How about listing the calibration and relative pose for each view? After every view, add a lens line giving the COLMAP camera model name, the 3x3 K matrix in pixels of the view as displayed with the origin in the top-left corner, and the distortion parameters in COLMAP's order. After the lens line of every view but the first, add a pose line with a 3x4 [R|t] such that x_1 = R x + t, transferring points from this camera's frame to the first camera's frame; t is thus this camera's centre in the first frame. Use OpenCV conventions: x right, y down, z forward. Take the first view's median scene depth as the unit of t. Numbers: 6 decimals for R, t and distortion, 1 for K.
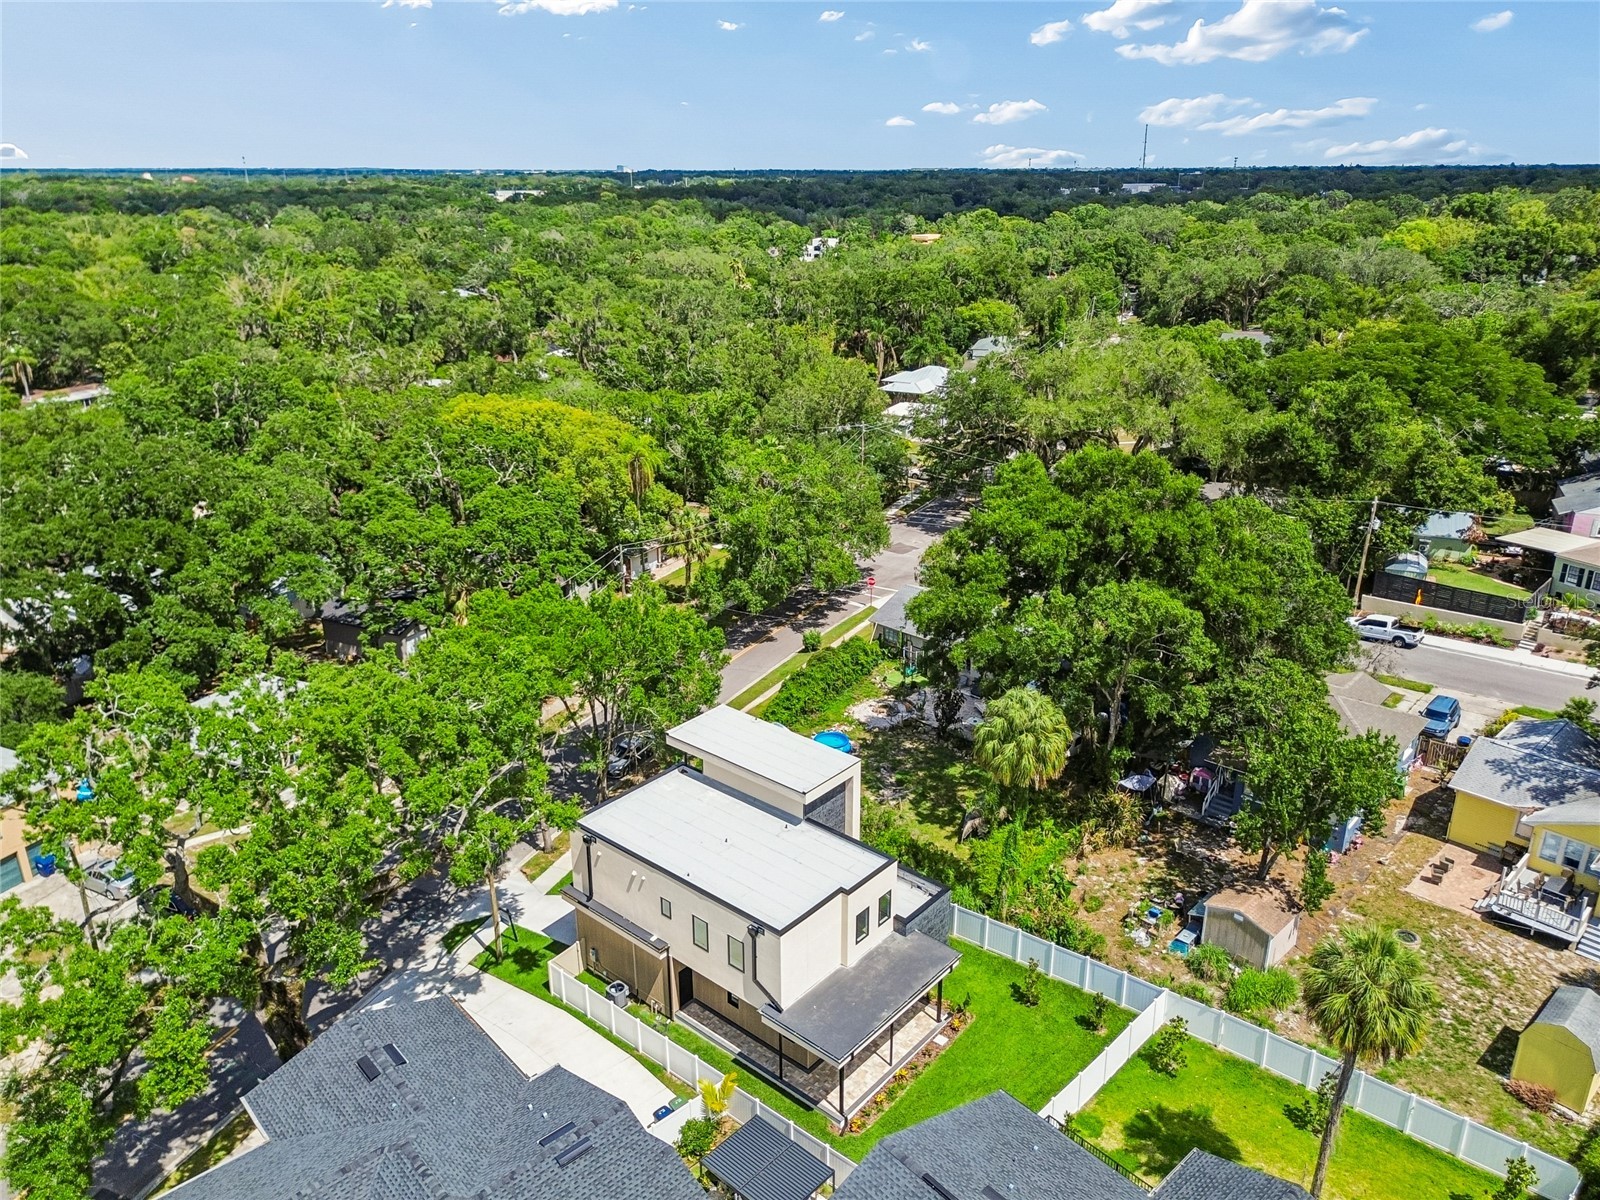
lens RADIAL K [[1147.8, 0, 795.1], [0, 1147.8, 590.2], [0, 0, 1]] dist [0.058317, -0.052073]
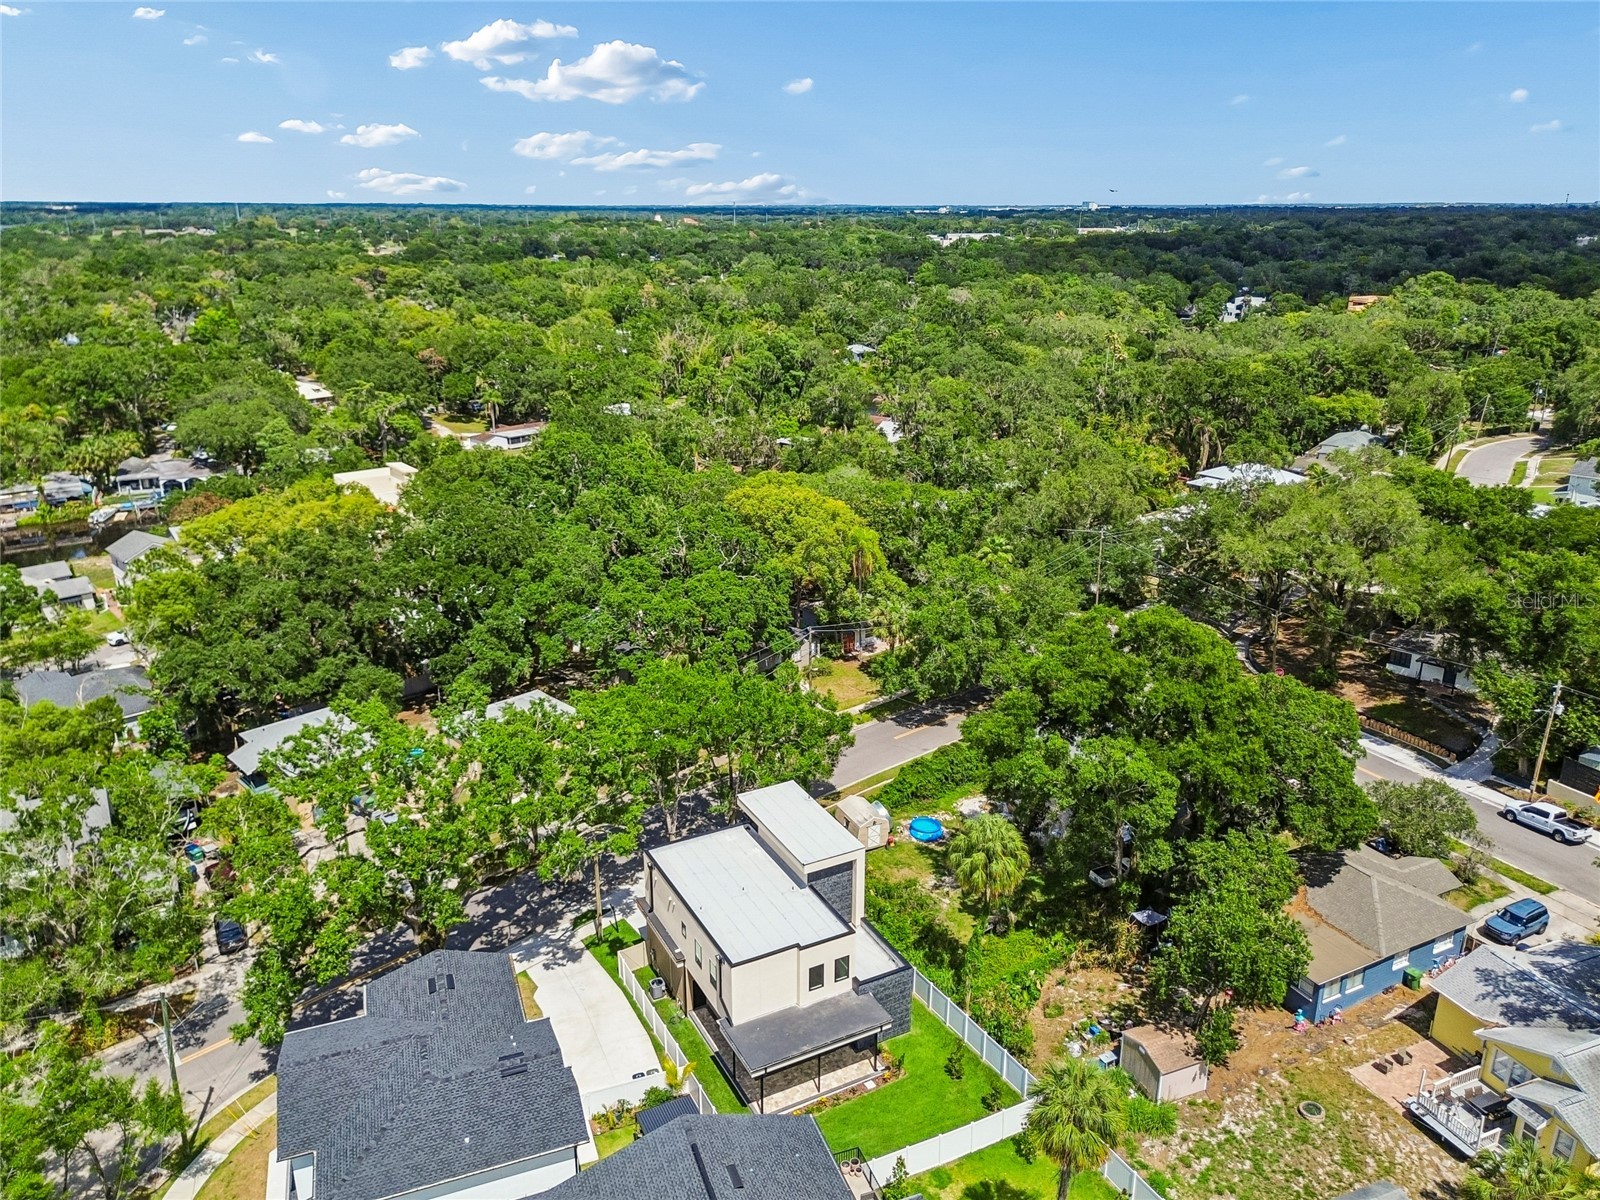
lens RADIAL K [[1147.8, 0, 797.2], [0, 1147.8, 589.5], [0, 0, 1]] dist [0.058317, -0.052073]
pose [[0.930384, 0.119381, -0.346604, 0.339347], [-0.129098, 0.991619, -0.004994, -0.098276], [0.343103, 0.049393, 0.937998, -0.175967]]
